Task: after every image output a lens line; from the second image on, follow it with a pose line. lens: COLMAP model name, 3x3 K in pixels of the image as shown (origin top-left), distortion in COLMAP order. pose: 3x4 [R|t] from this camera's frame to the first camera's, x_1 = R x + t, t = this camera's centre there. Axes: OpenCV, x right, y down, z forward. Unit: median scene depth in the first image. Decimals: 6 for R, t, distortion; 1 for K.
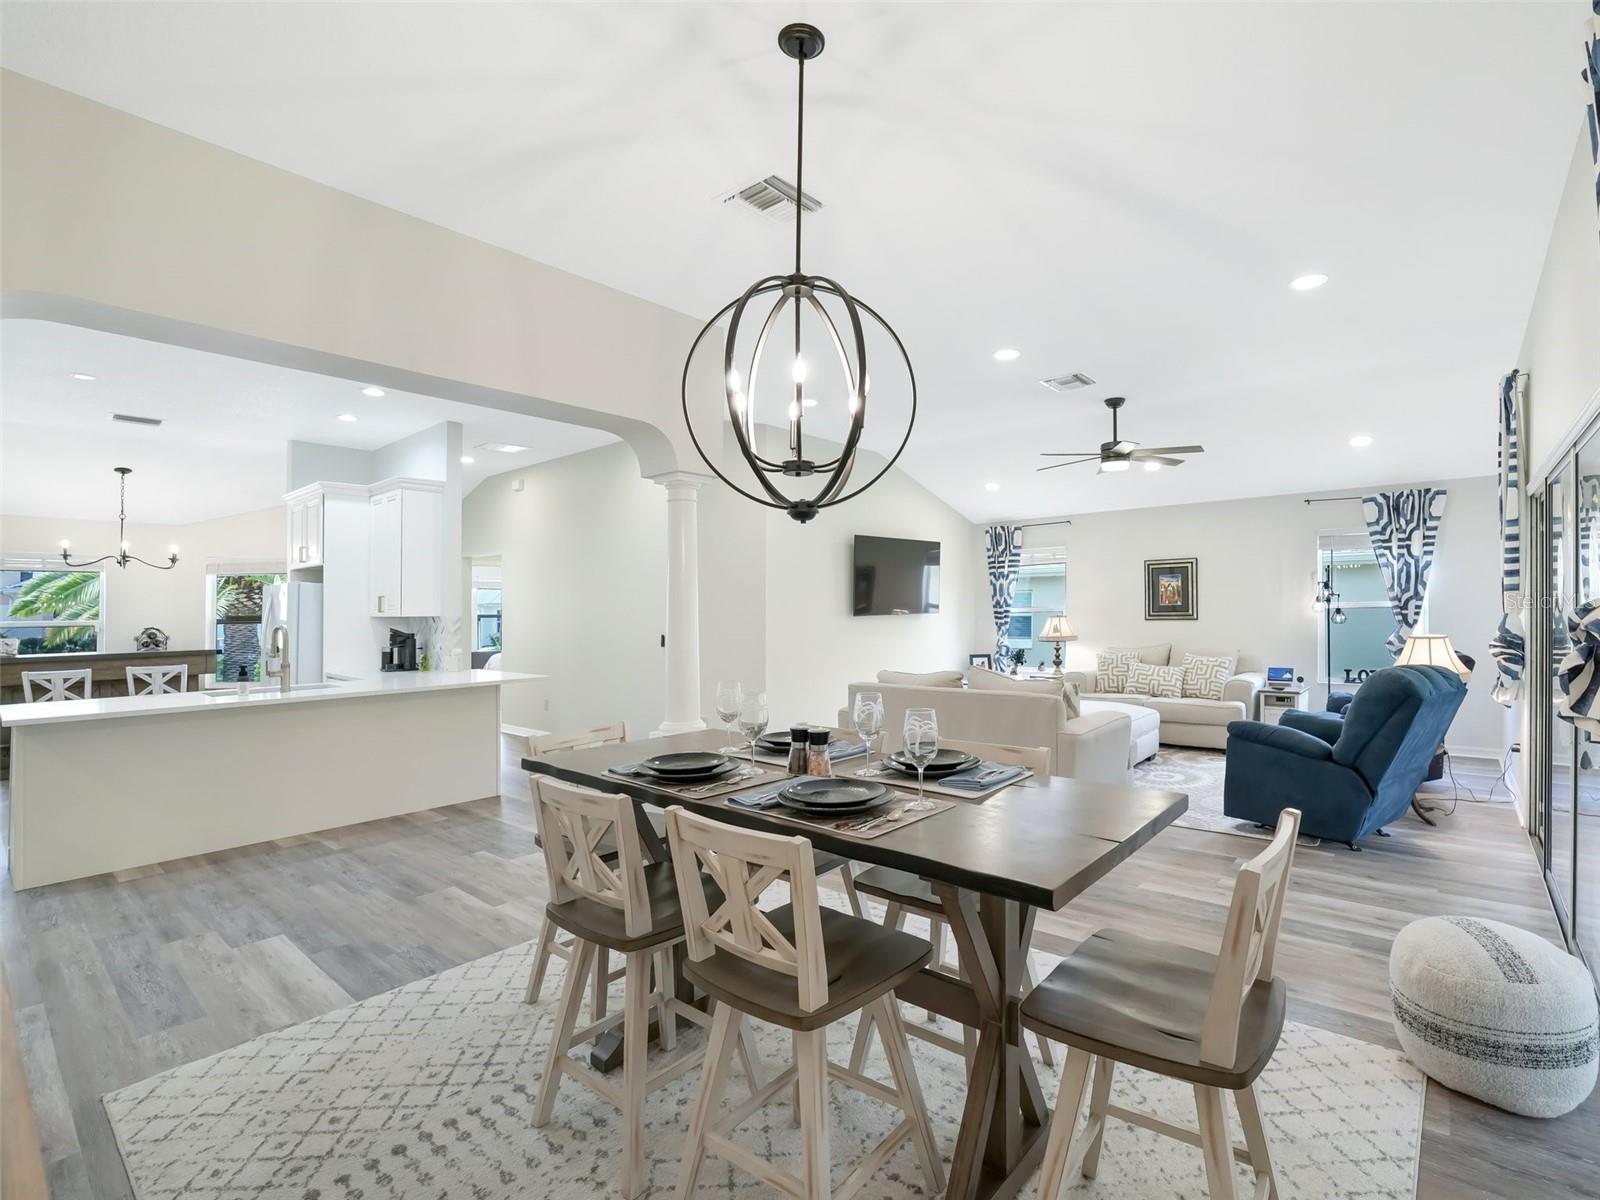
lens RADIAL K [[738.0, 0, 900.6], [0, 738.0, 617.8], [0, 0, 1]] dist [-0.026698, 0.001260]
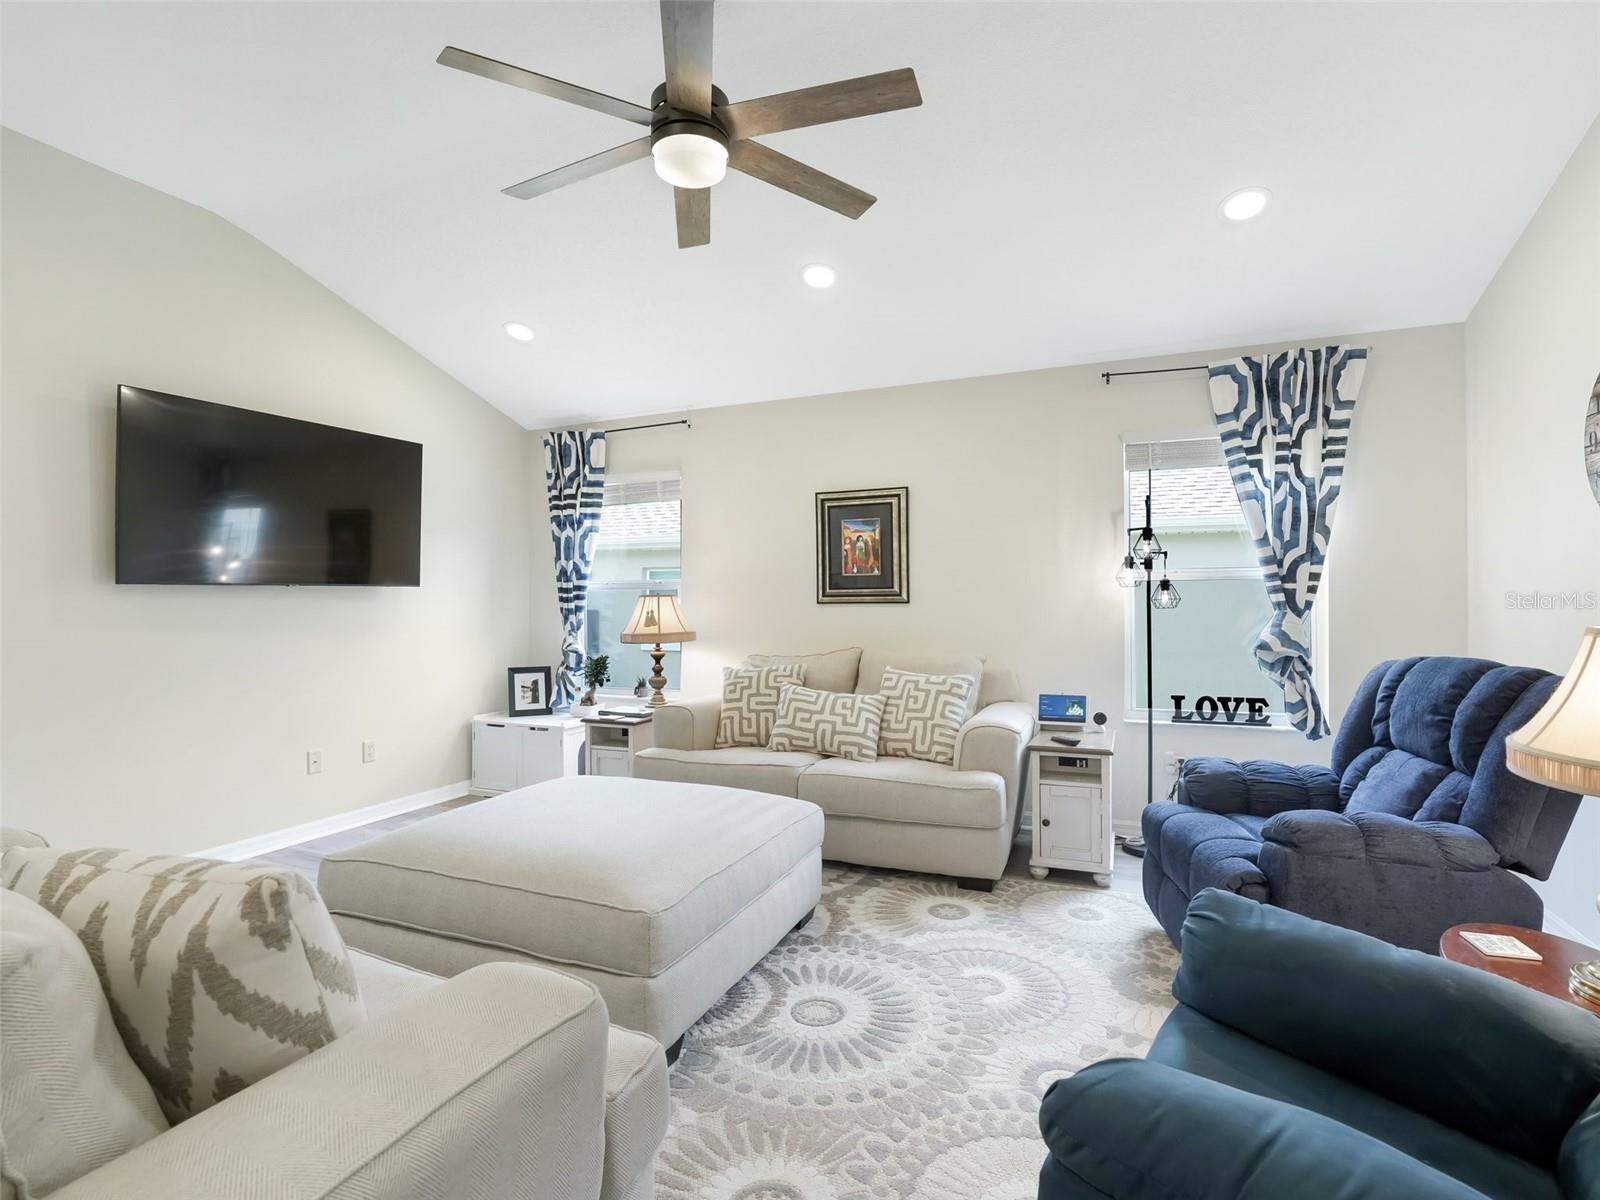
lens RADIAL K [[780.7, 0, 800.0], [0, 780.7, 600.0], [0, 0, 1]] dist [-0.015145, 0.000093]
pose [[0.969578, 0.009736, 0.244588, 0.218328], [-0.005557, 0.999827, -0.017772, 0.013065], [-0.244719, 0.015873, 0.969464, 0.542682]]
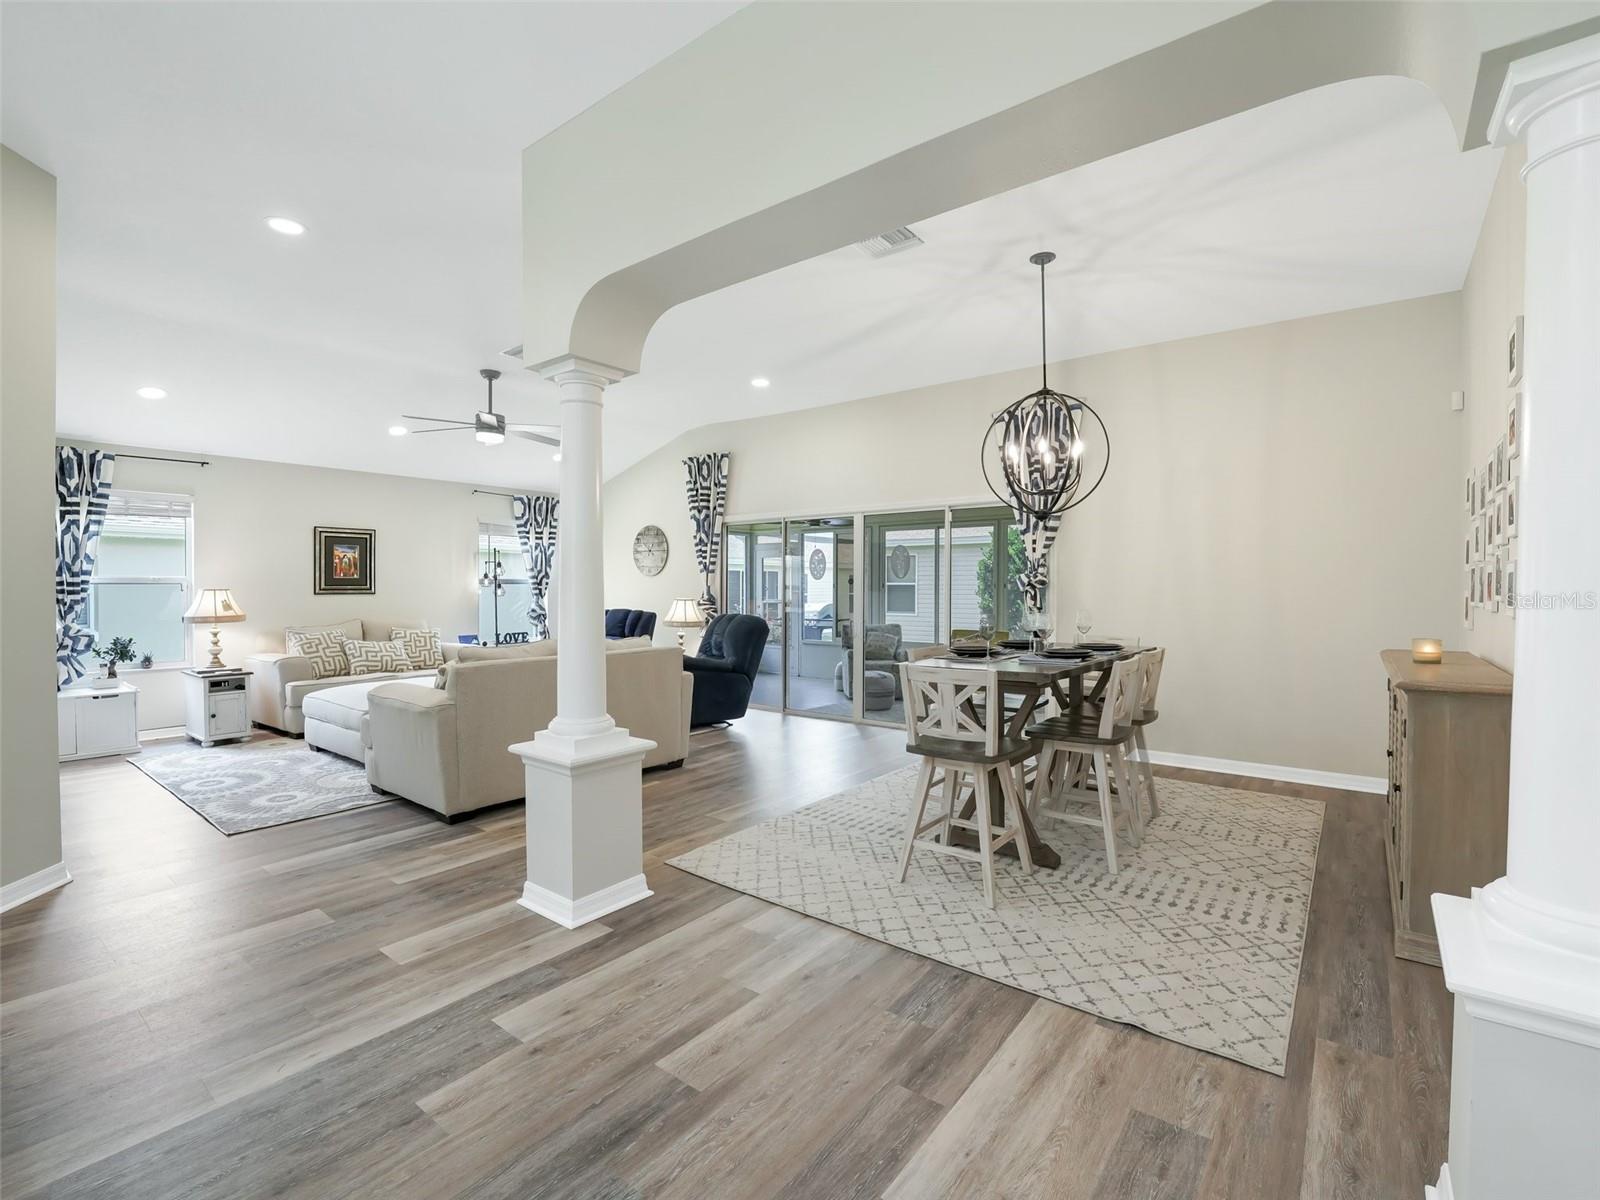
lens RADIAL K [[737.2, 0, 799.1], [0, 737.2, 603.8], [0, 0, 1]] dist [-0.026710, -0.000428]
pose [[0.014335, -0.007377, 0.999870, -0.636769], [0.011360, 0.999909, 0.007215, 0.017487], [-0.999833, 0.011256, 0.014418, 0.495333]]
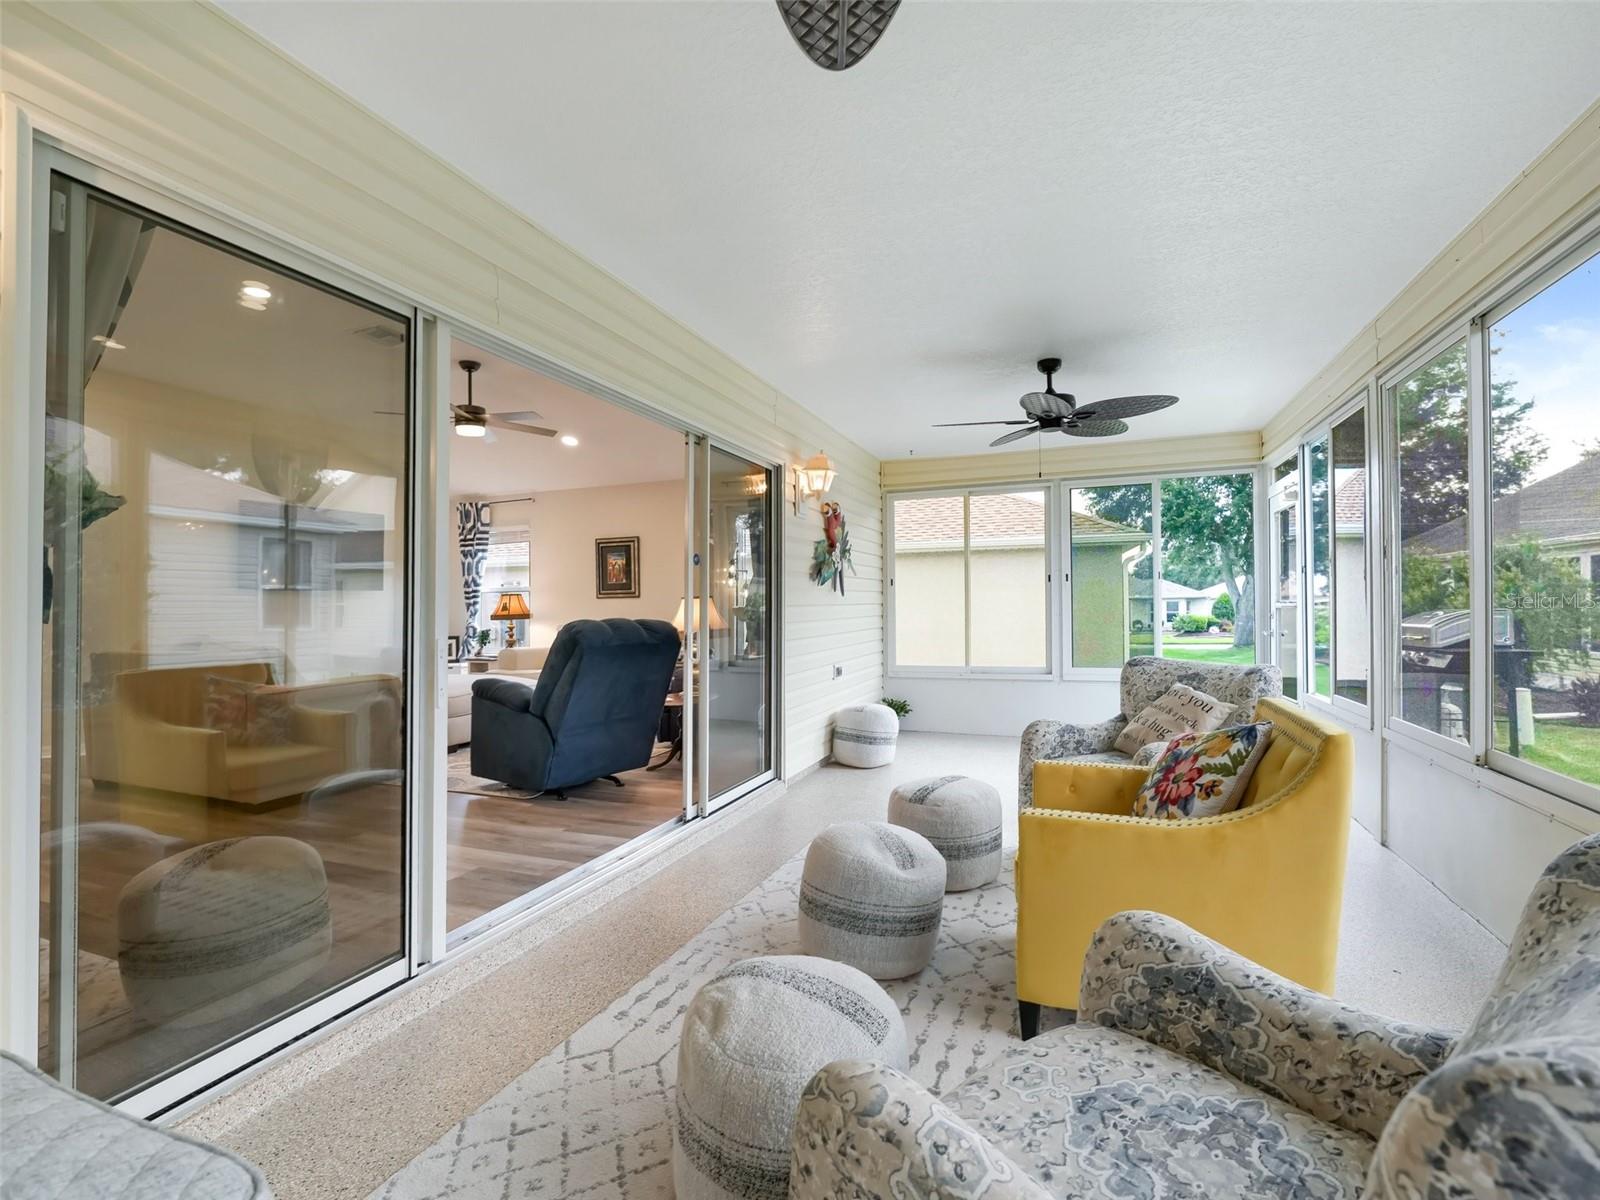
lens RADIAL K [[737.2, 0, 799.1], [0, 737.2, 603.8], [0, 0, 1]] dist [-0.026710, -0.000428]
pose [[0.964474, 0.006875, 0.264089, 0.403065], [-0.000202, 0.999680, -0.025287, 0.043010], [-0.264179, 0.024335, 0.964167, -0.043070]]
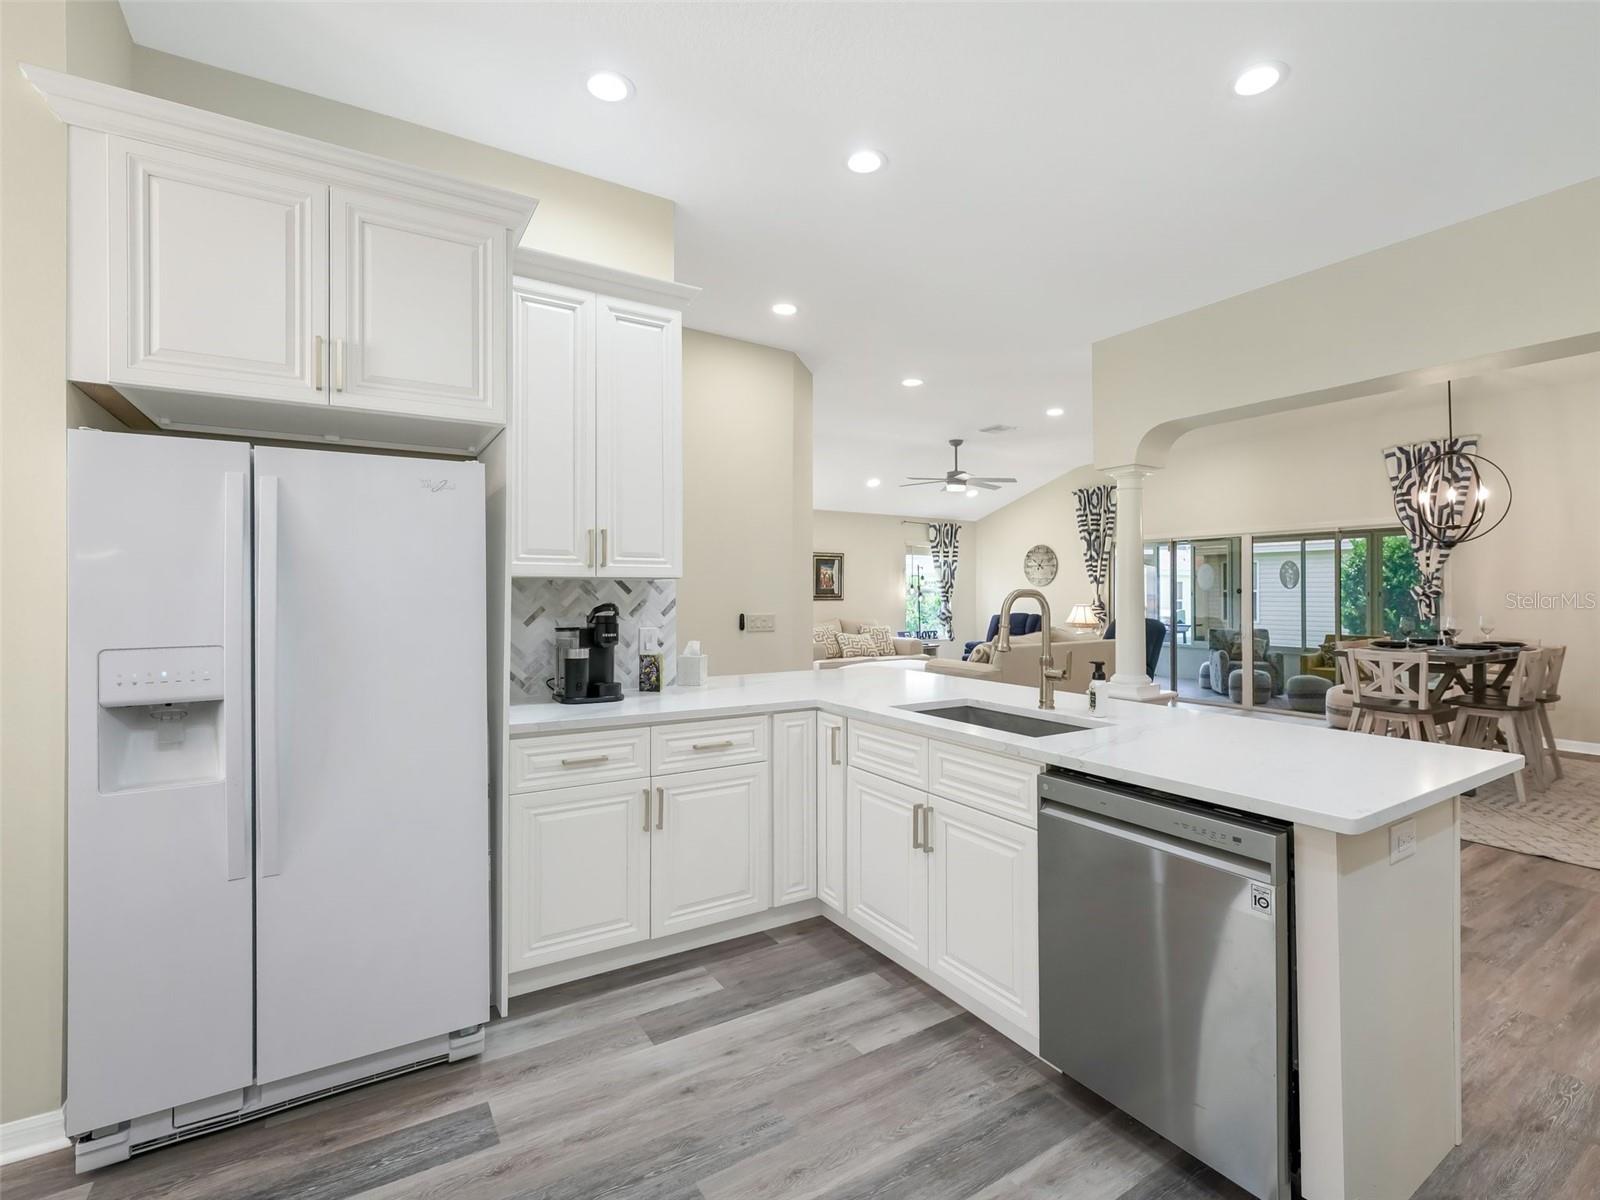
lens RADIAL K [[748.0, 0, 823.7], [0, 748.0, 589.9], [0, 0, 1]] dist [-0.015753, -0.000061]
pose [[0.338864, 0.018964, 0.940644, -1.009844], [0.005543, 0.999739, -0.022152, 0.015914], [-0.940819, 0.012720, 0.338670, 0.668820]]
